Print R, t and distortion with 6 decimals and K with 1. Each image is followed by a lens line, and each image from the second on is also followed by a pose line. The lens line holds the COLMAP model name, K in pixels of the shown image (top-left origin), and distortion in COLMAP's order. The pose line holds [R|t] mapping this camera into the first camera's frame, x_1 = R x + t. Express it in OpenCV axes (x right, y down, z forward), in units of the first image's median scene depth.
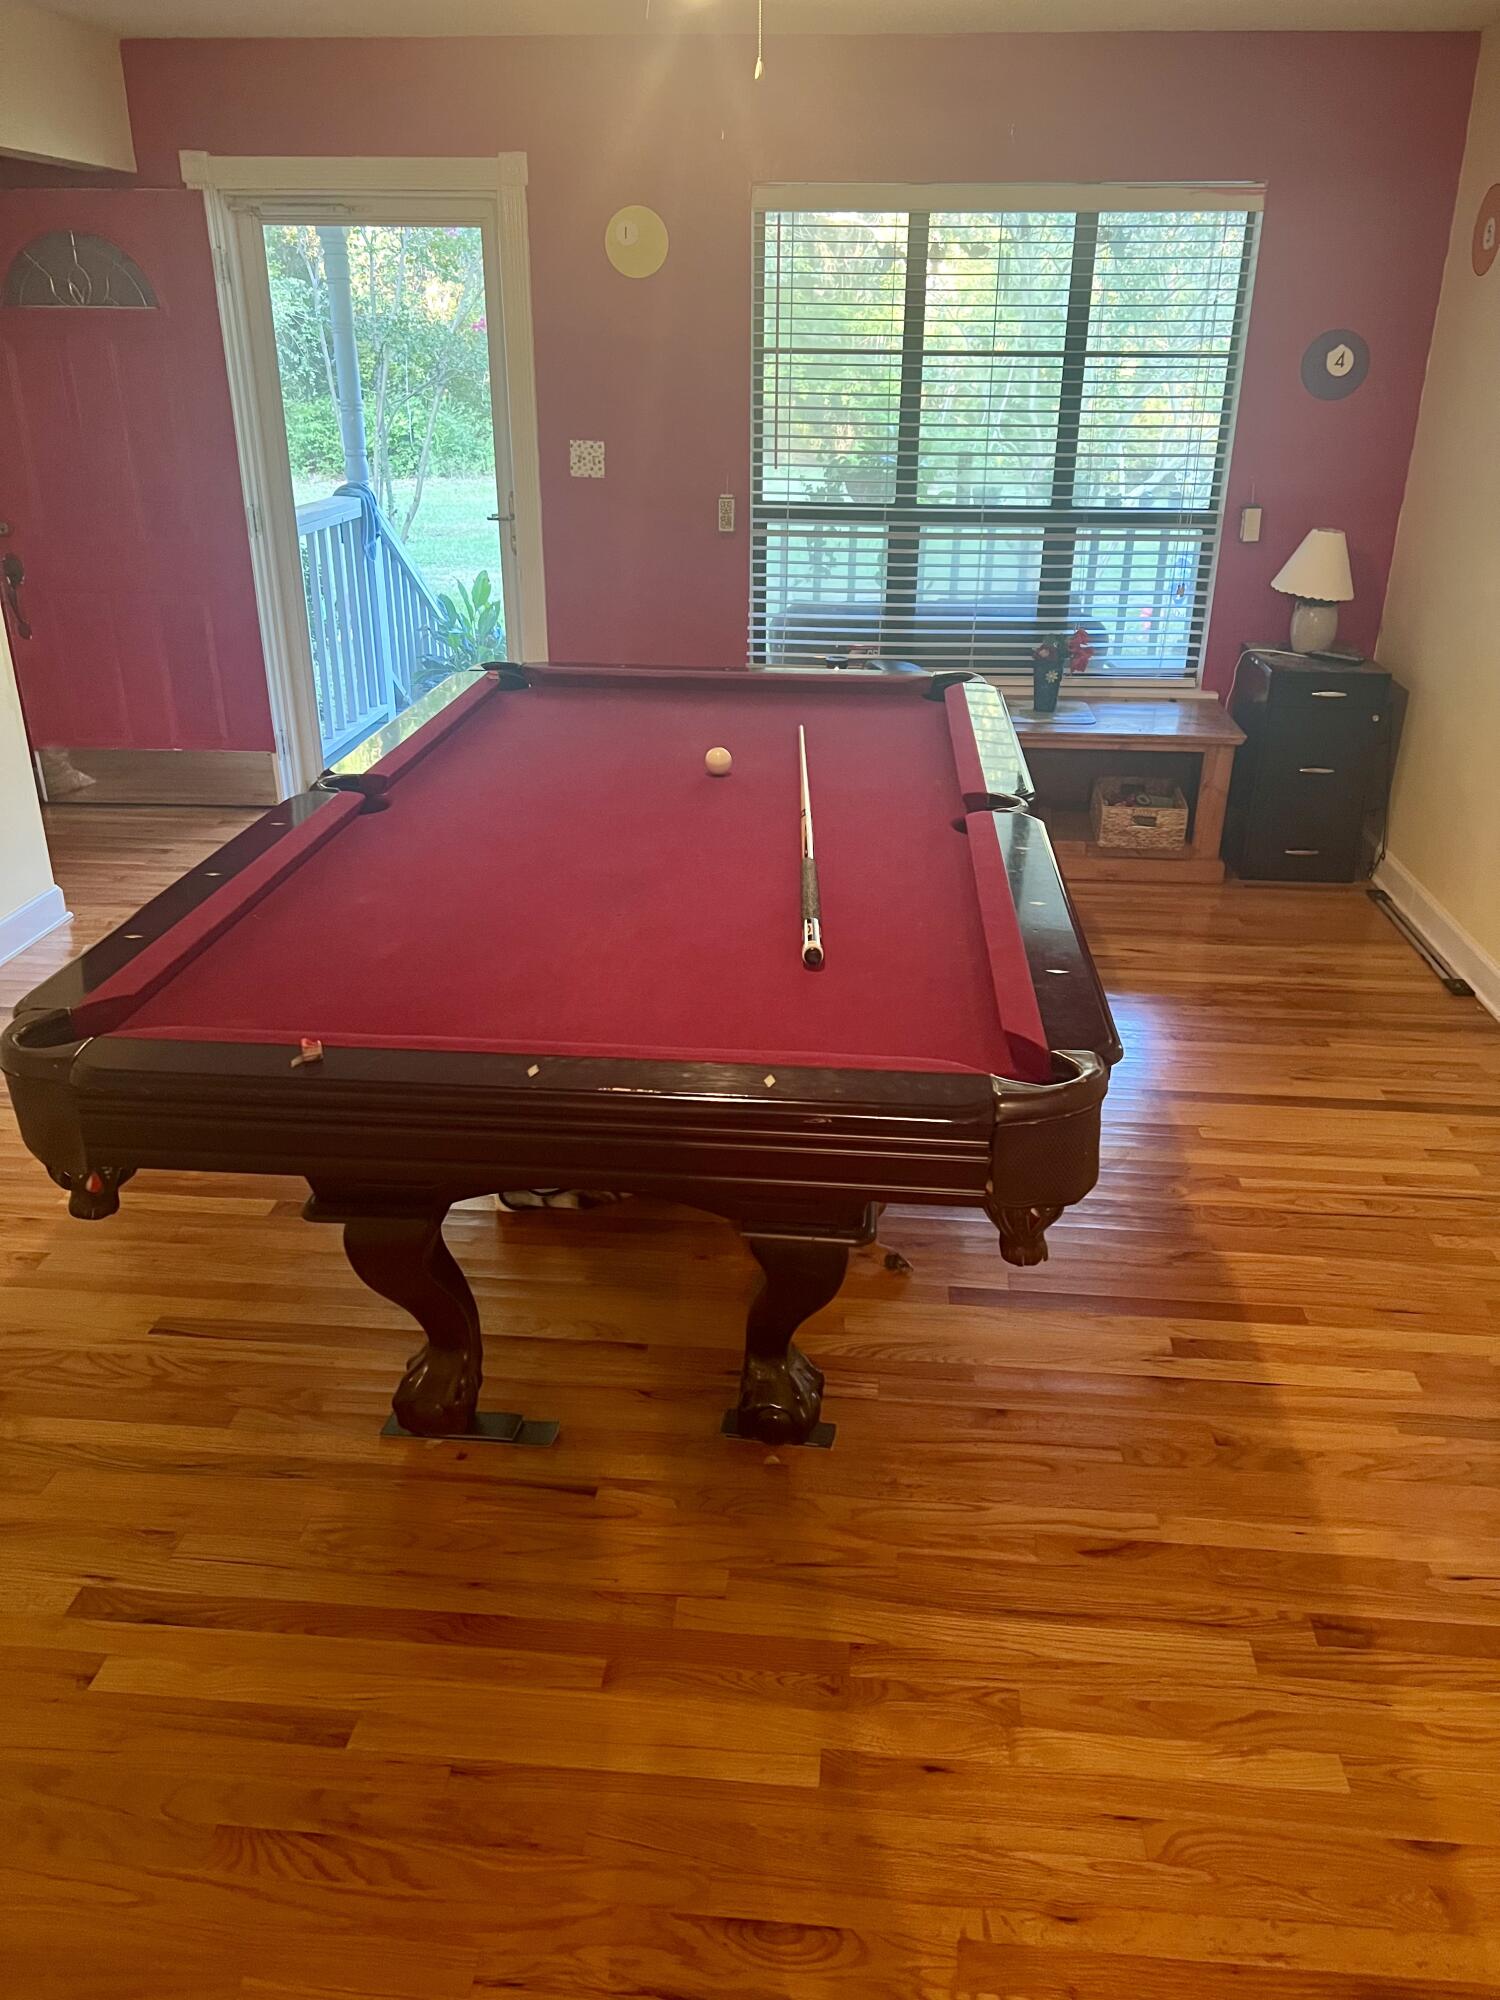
lens RADIAL K [[1471.1, 0, 753.9], [0, 1471.1, 973.2], [0, 0, 1]] dist [0.026532, -0.026662]
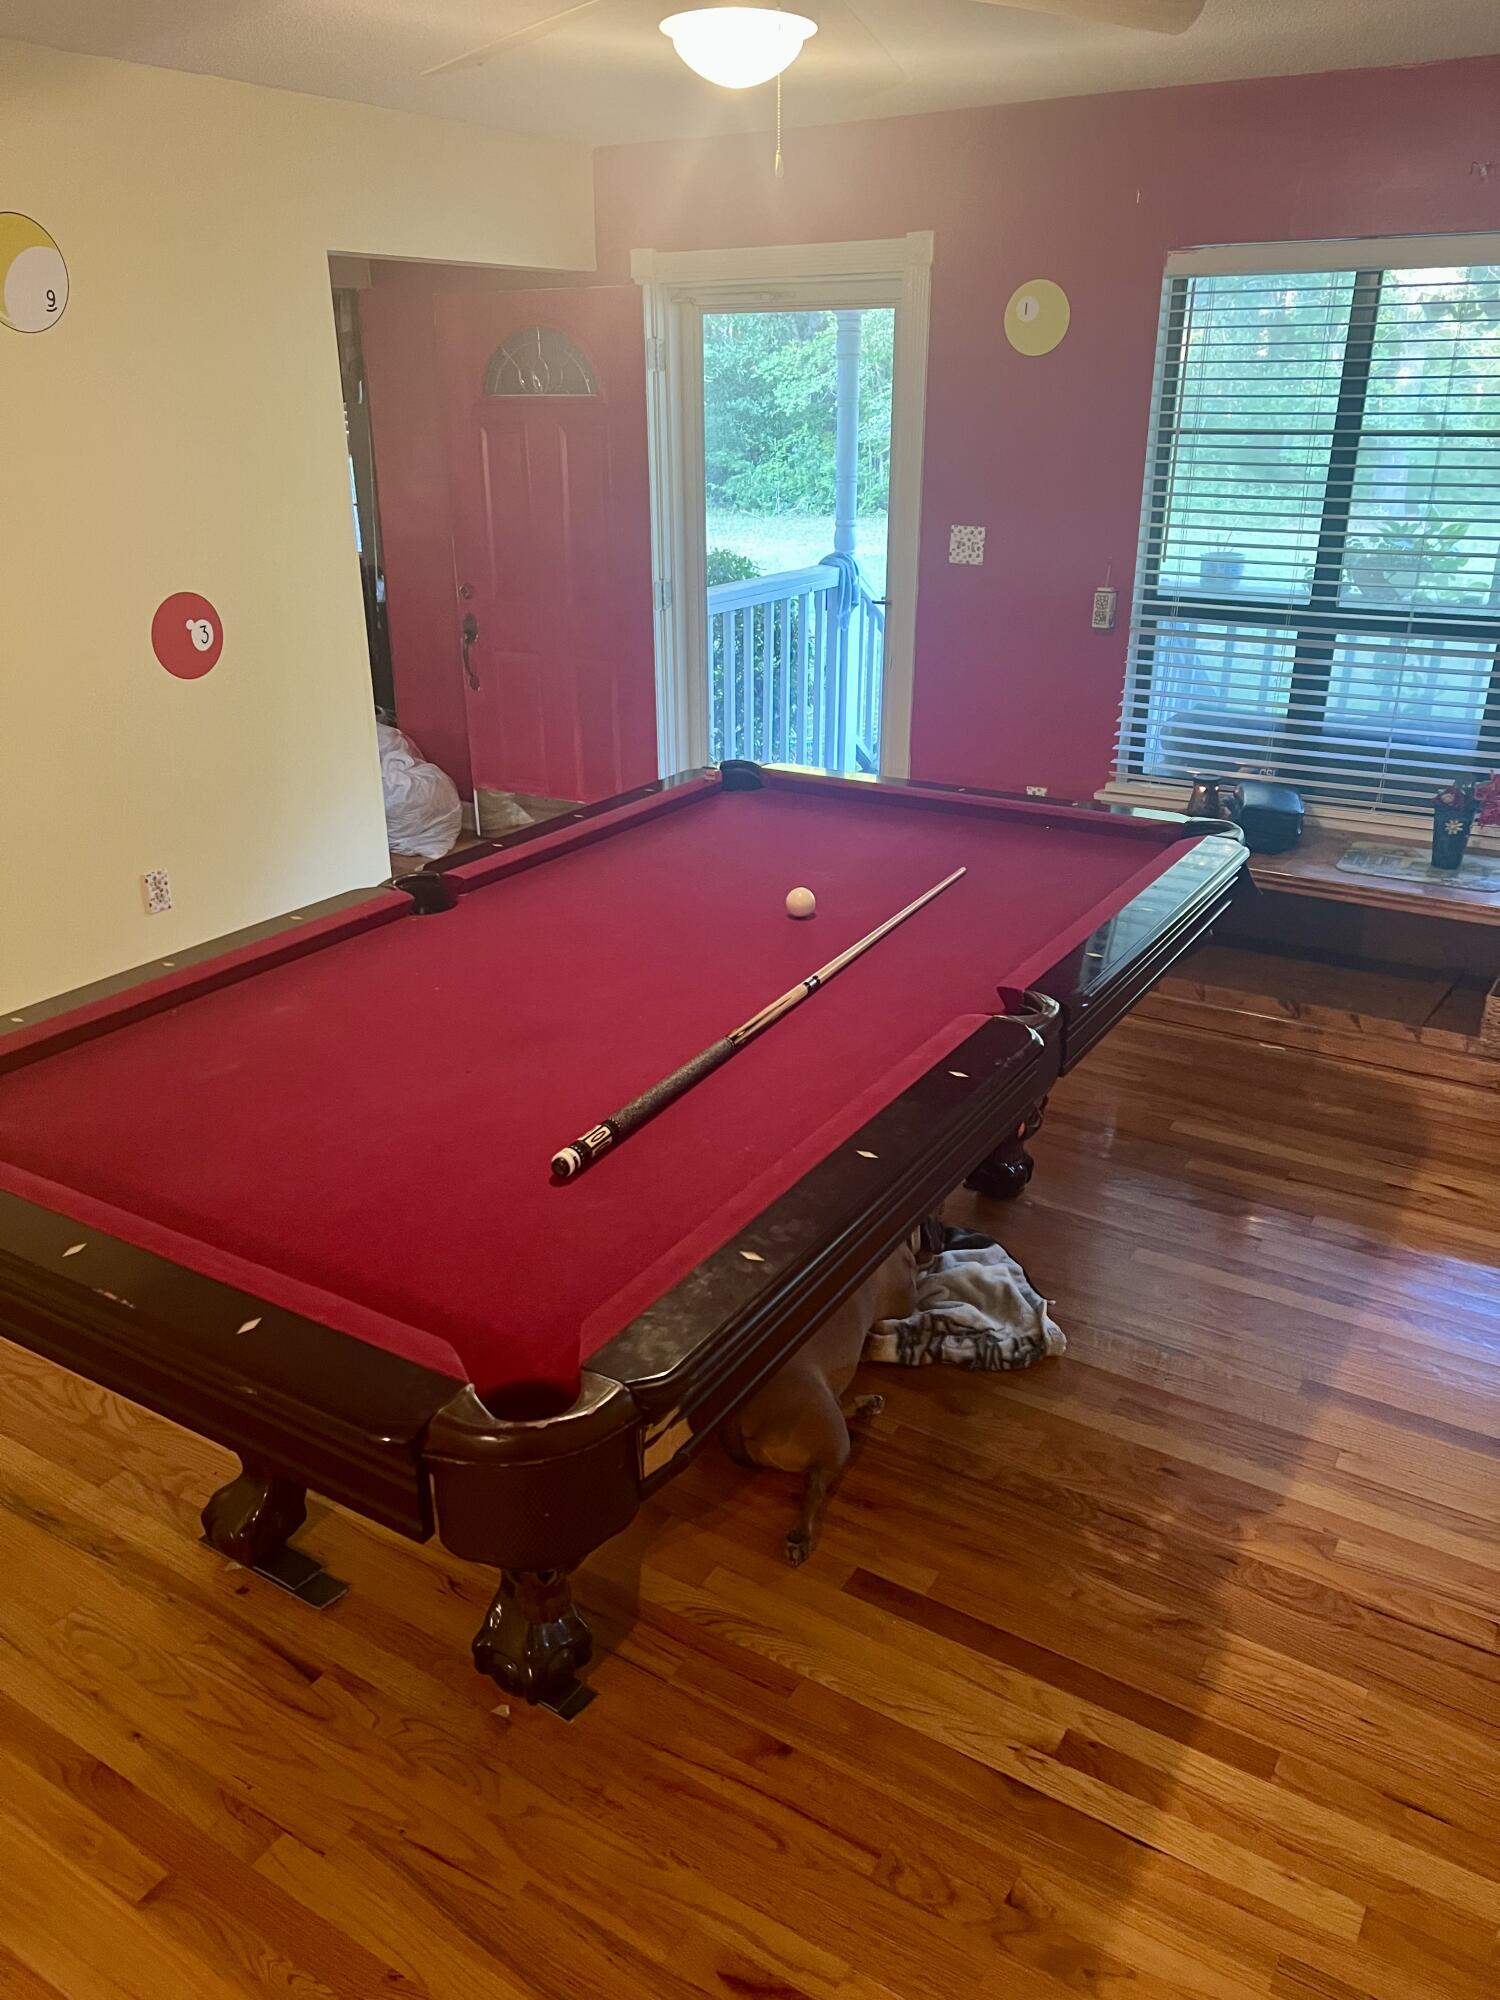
lens RADIAL K [[1471.1, 0, 753.9], [0, 1471.1, 973.2], [0, 0, 1]] dist [0.026532, -0.026662]
pose [[0.893057, 0.153767, -0.422854, 0.337976], [-0.165710, 0.986137, 0.008624, -0.104151], [0.418318, 0.062370, 0.906157, 0.170334]]
